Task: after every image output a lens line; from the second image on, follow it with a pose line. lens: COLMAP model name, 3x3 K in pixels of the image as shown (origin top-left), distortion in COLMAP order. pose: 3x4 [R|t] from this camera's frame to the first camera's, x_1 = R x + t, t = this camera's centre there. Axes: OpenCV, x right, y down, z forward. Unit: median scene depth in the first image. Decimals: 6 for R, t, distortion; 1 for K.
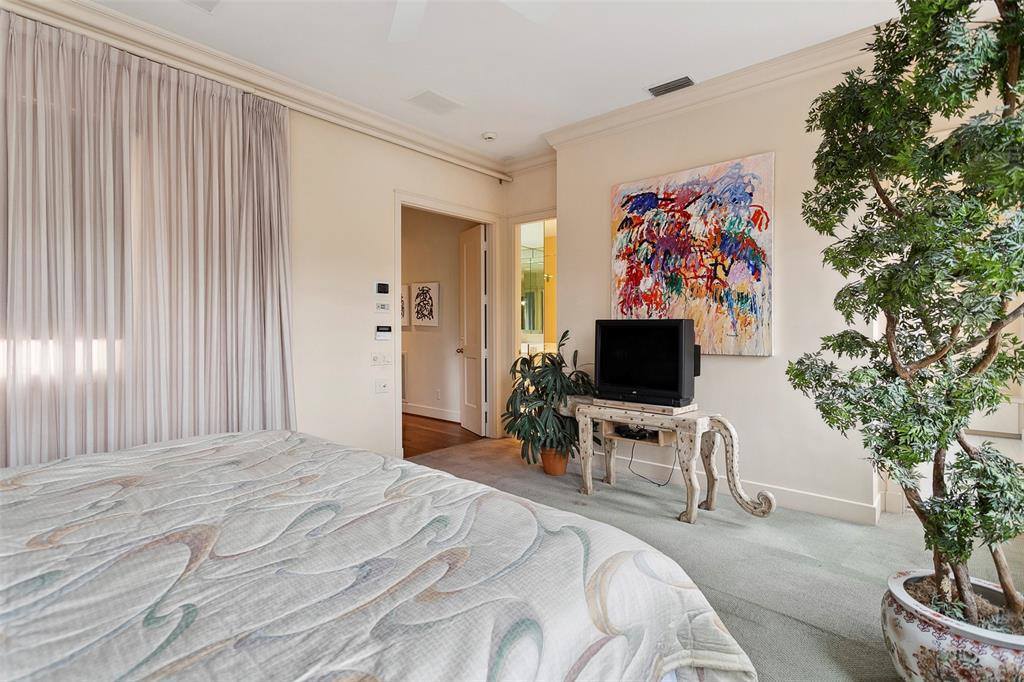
lens RADIAL K [[495.0, 0, 511.4], [0, 495.0, 333.8], [0, 0, 1]] dist [0.000688, 0.000055]
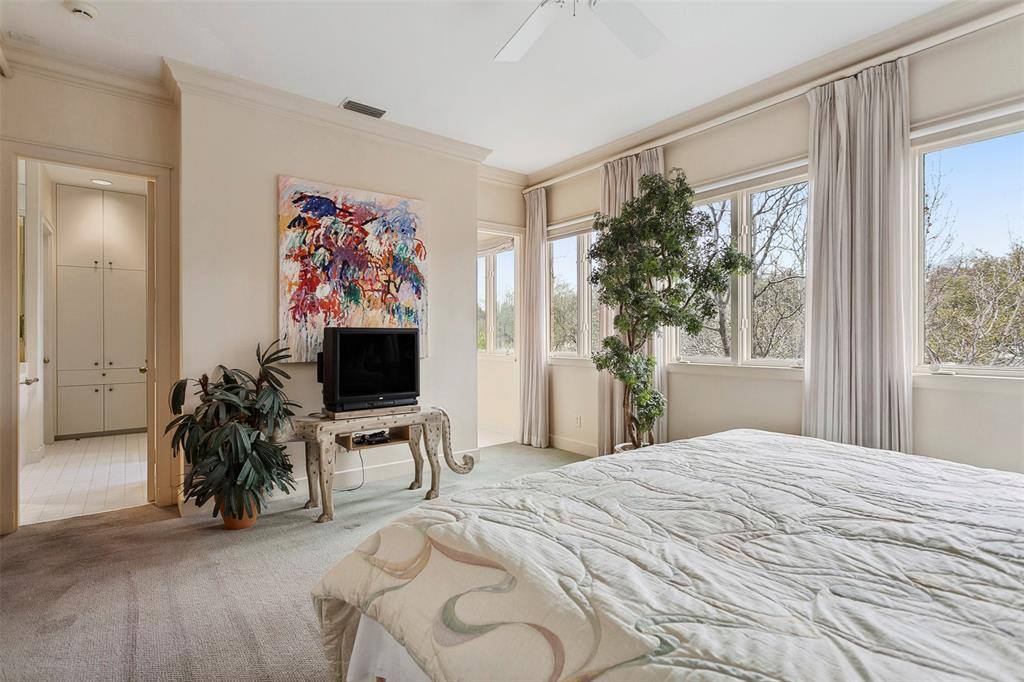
lens RADIAL K [[495.0, 0, 511.3], [0, 495.0, 337.7], [0, 0, 1]] dist [0.000688, 0.000055]
pose [[0.190252, -0.004752, 0.981724, -0.648149], [0.014036, 0.999899, 0.002120, -0.006312], [-0.981635, 0.013377, 0.190299, 0.482394]]
